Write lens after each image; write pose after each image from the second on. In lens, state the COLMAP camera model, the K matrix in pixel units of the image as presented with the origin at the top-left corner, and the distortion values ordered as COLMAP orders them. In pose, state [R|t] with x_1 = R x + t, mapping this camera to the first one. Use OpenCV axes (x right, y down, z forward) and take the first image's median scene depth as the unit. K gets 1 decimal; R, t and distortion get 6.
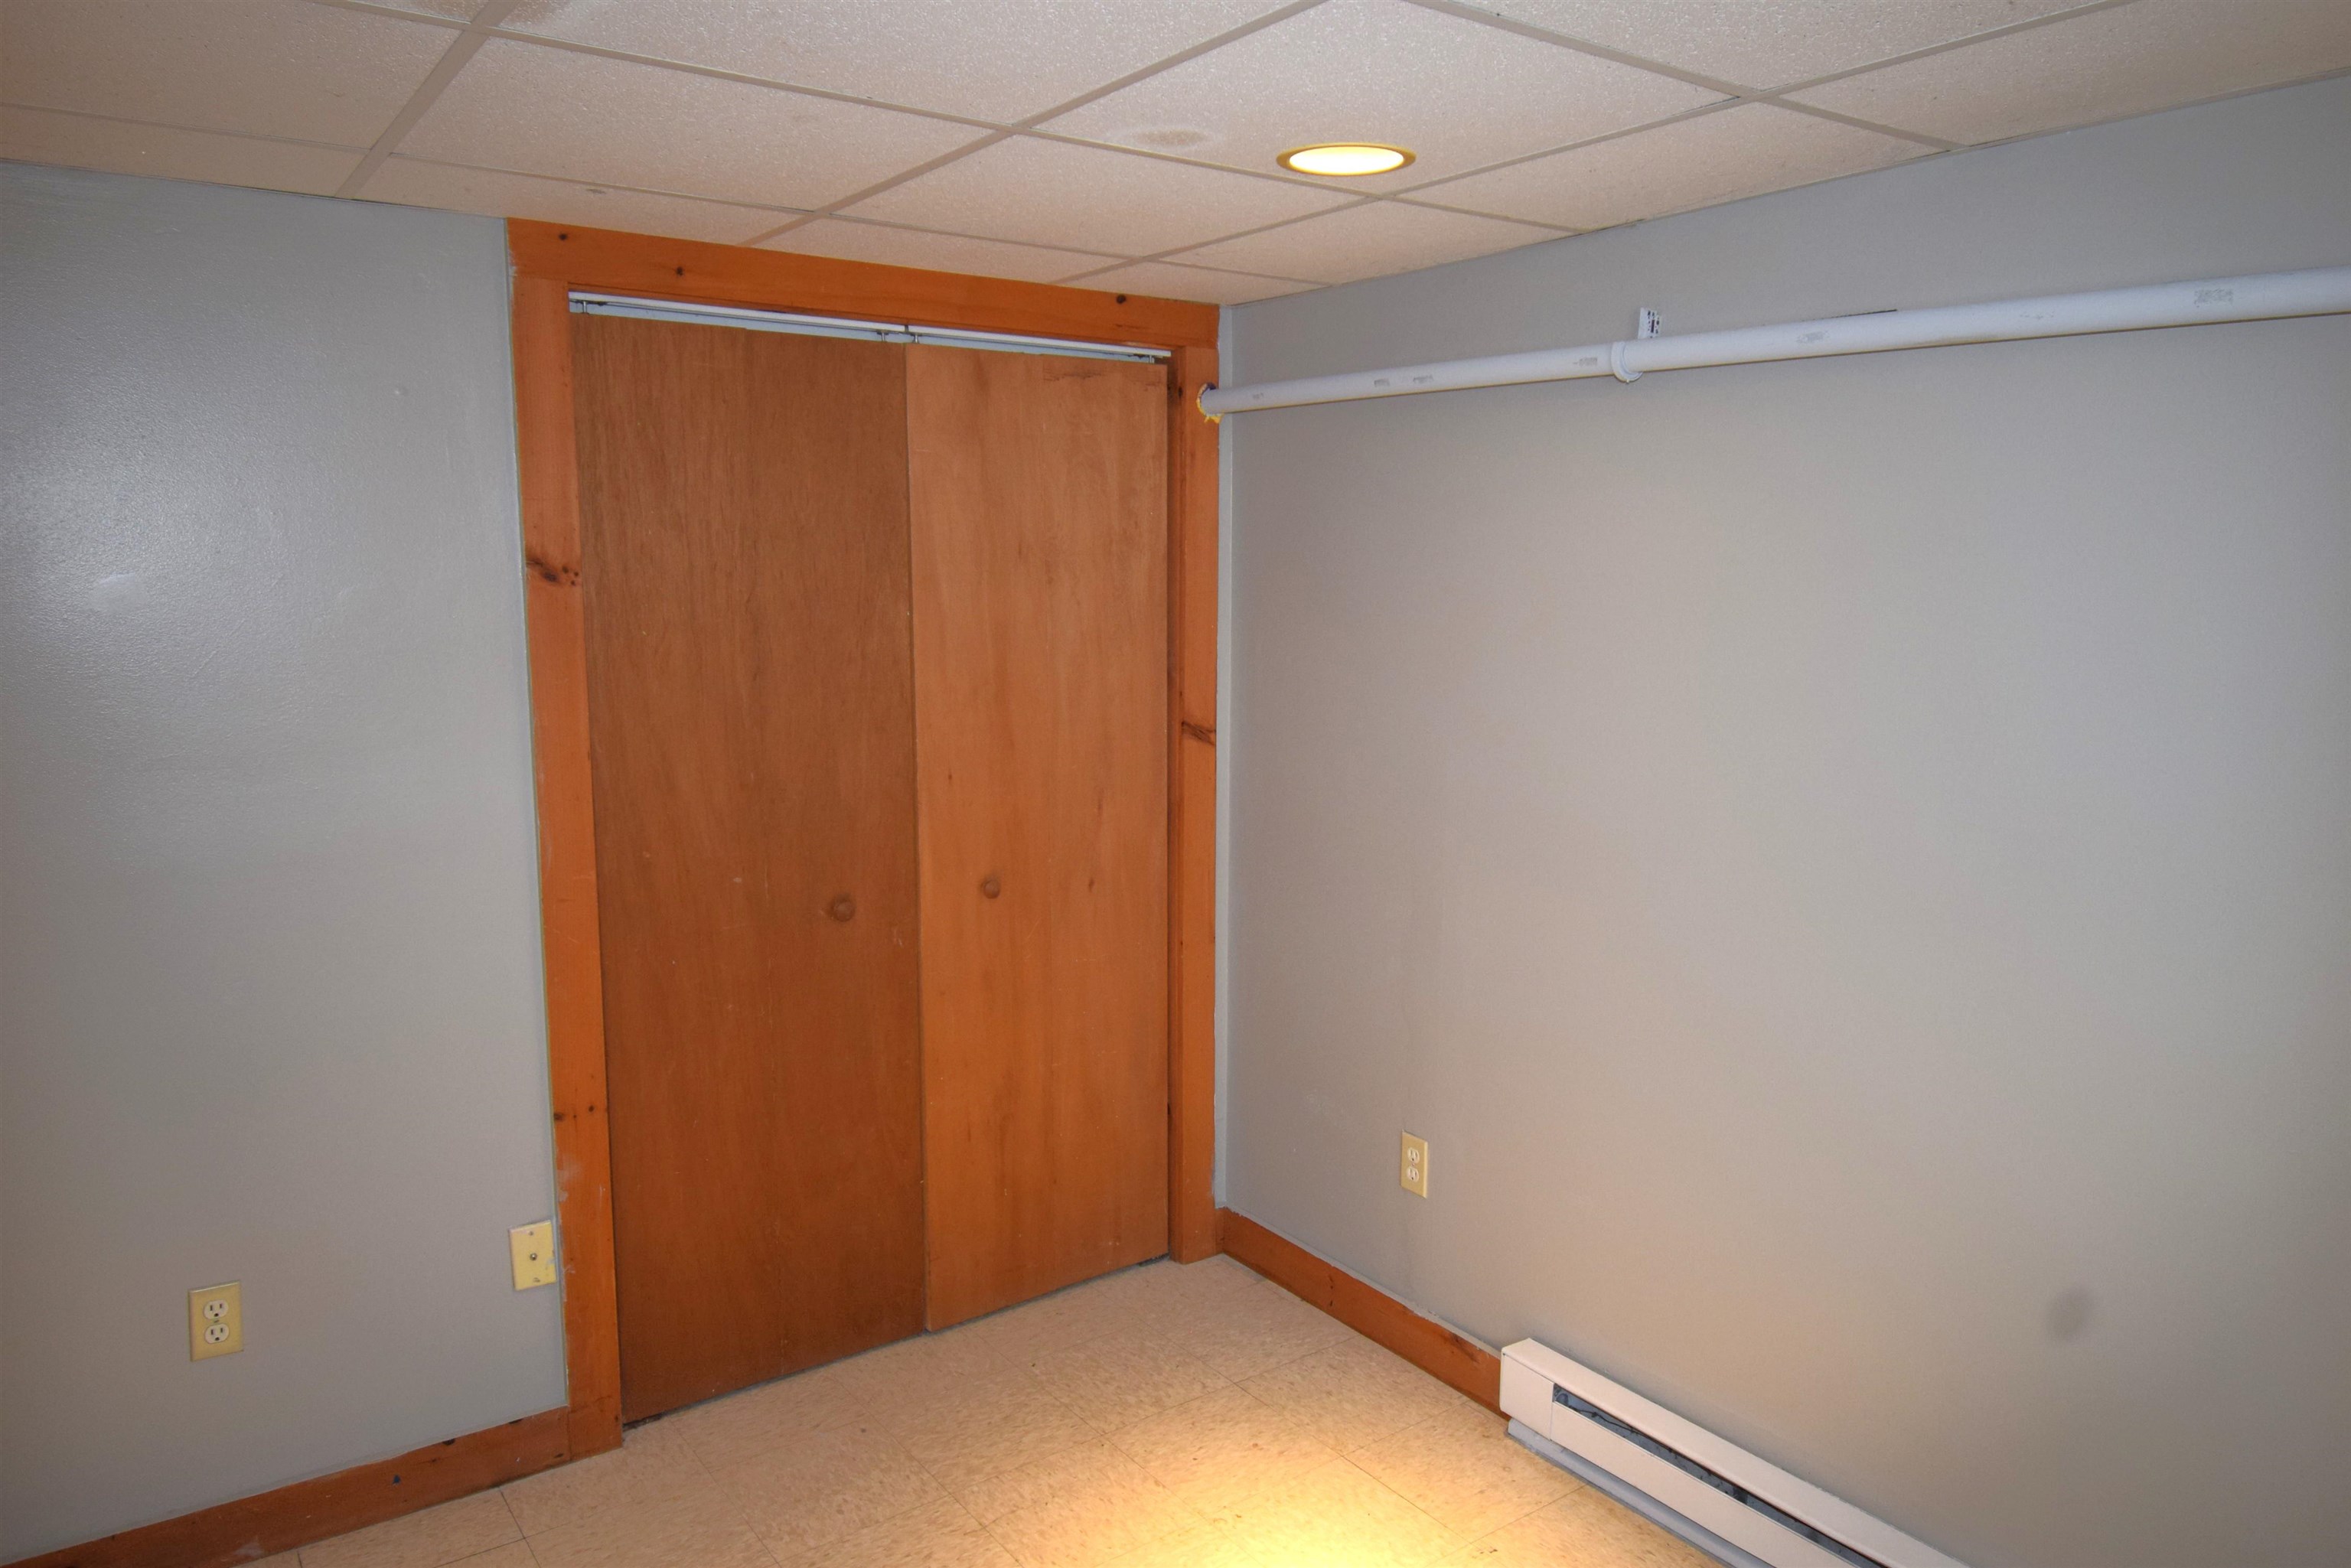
lens RADIAL K [[1563.7, 0, 1197.2], [0, 1563.7, 774.9], [0, 0, 1]] dist [-0.000234, -0.003187]
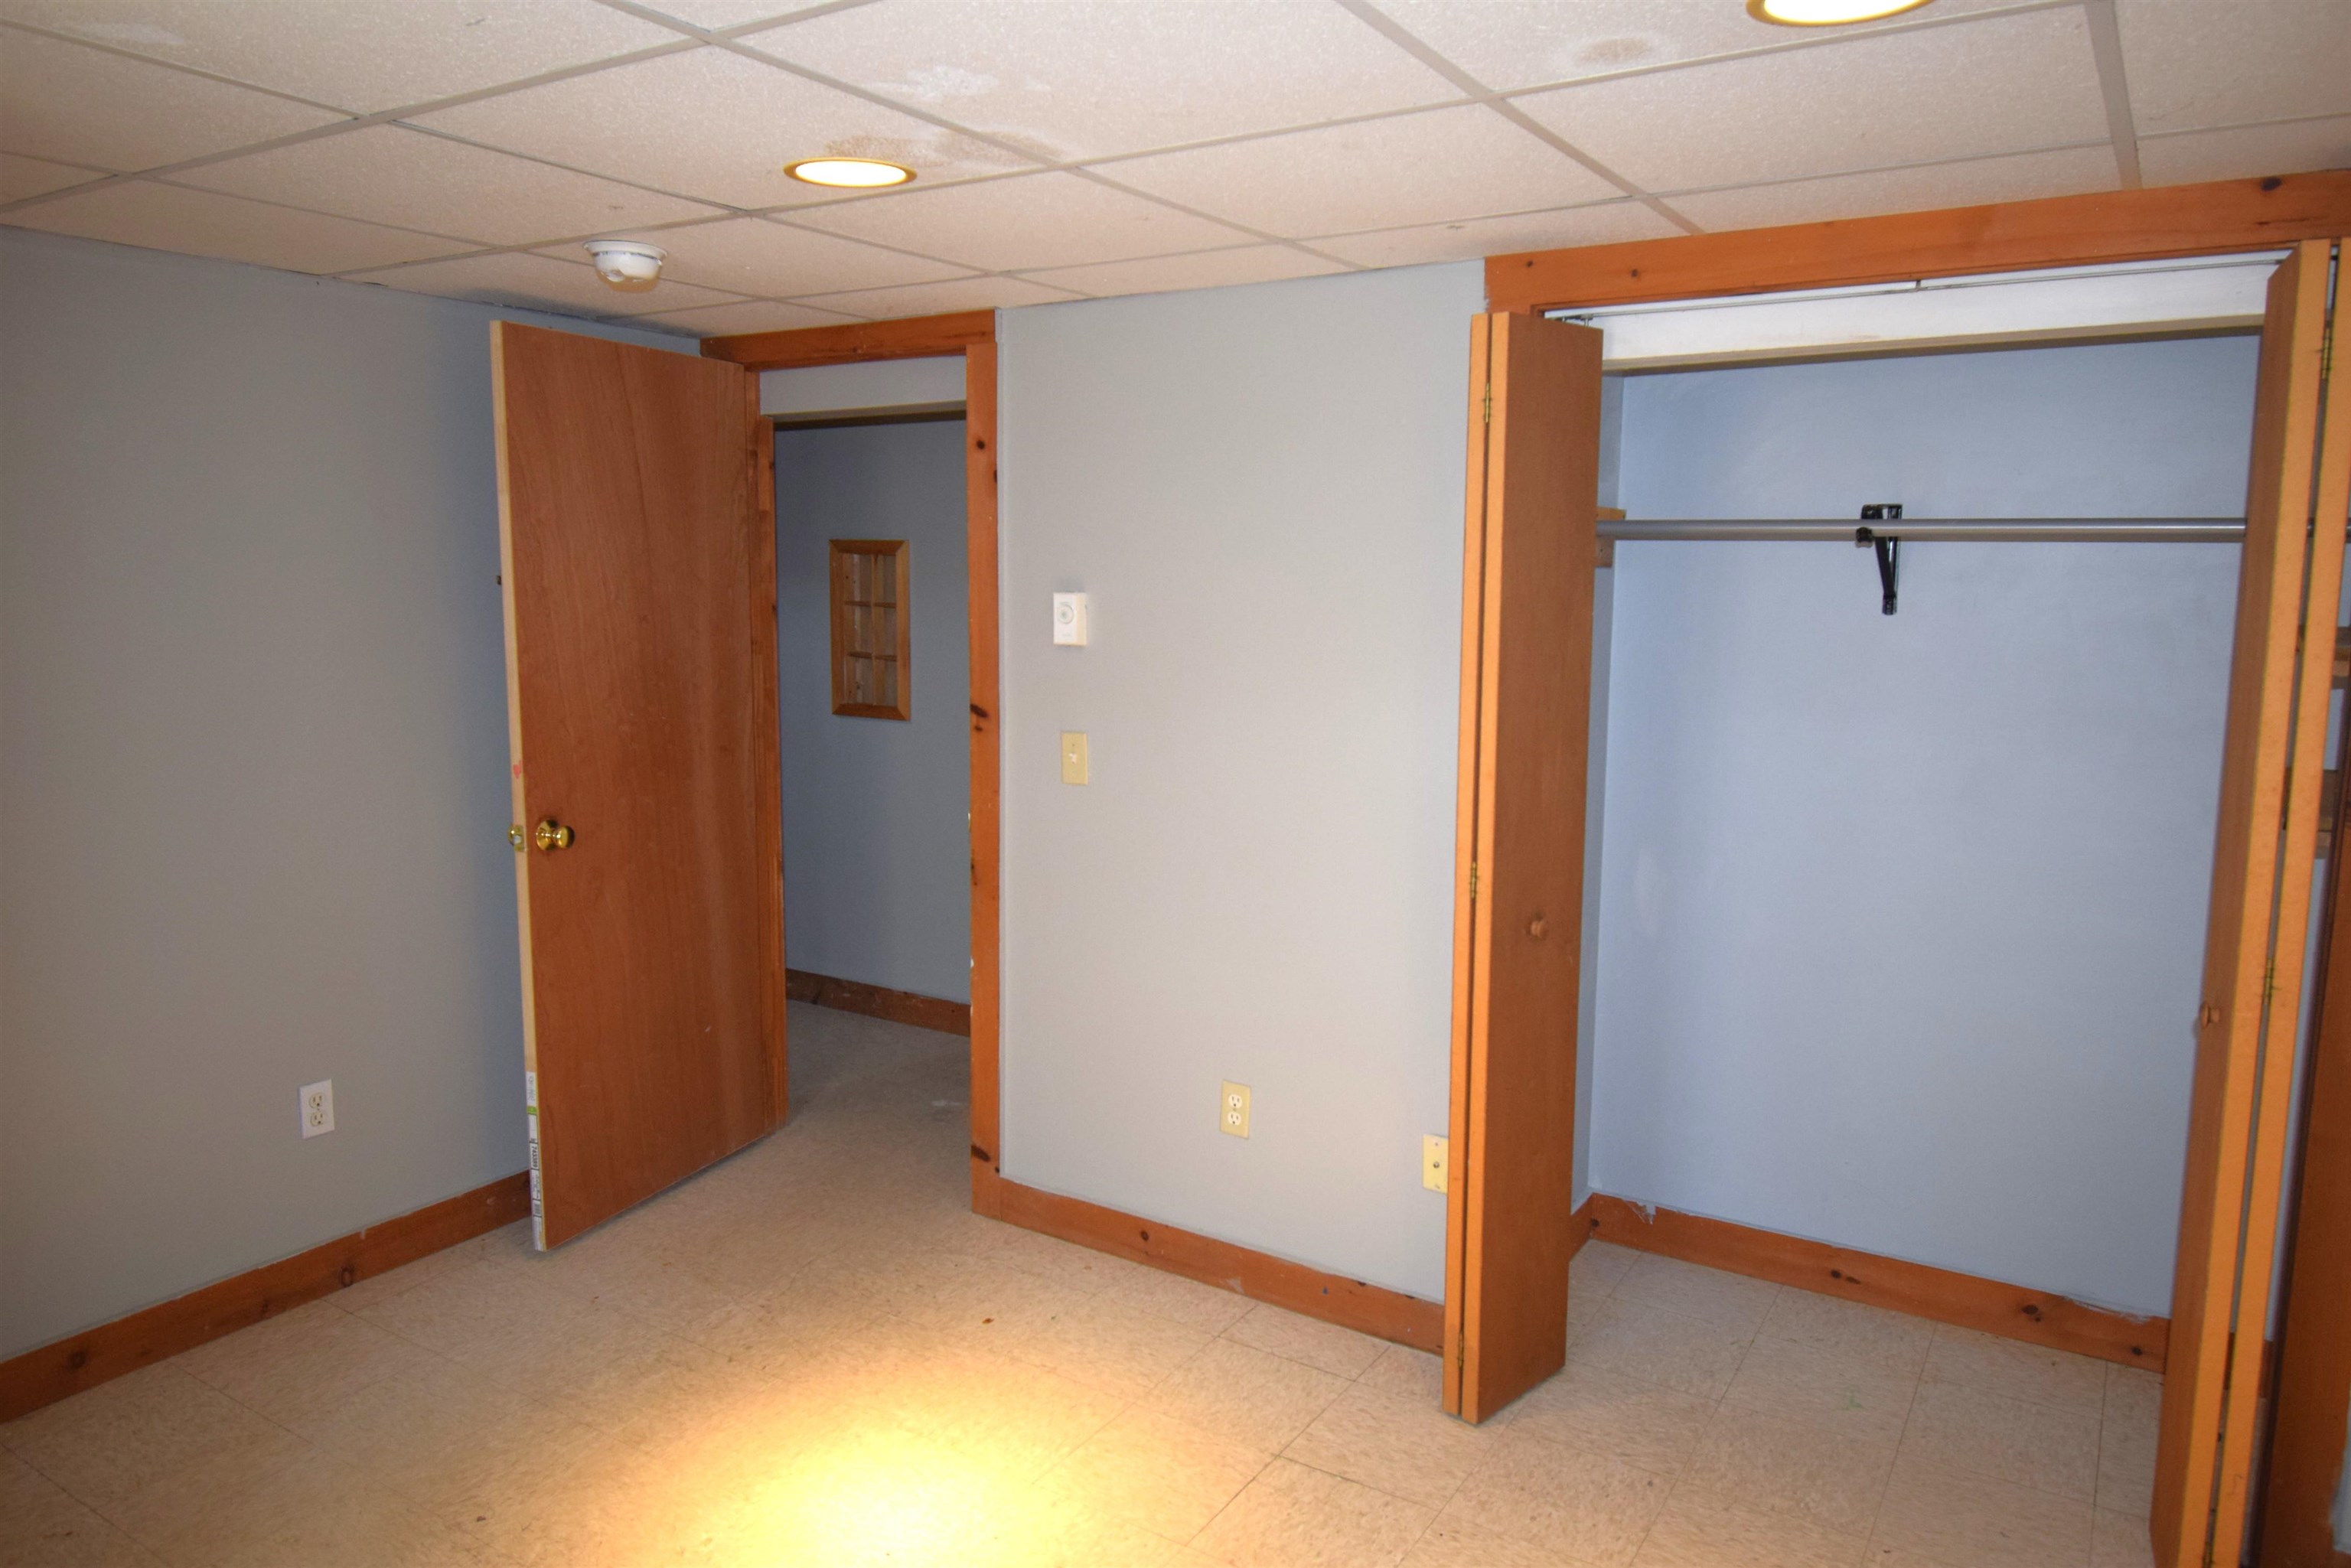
lens RADIAL K [[1563.7, 0, 1197.2], [0, 1563.7, 774.9], [0, 0, 1]] dist [-0.000234, -0.003187]
pose [[0.361823, 0.121184, -0.924337, 0.549676], [-0.134219, 0.987957, 0.076986, -0.039842], [0.922534, 0.096208, 0.373730, 0.390349]]
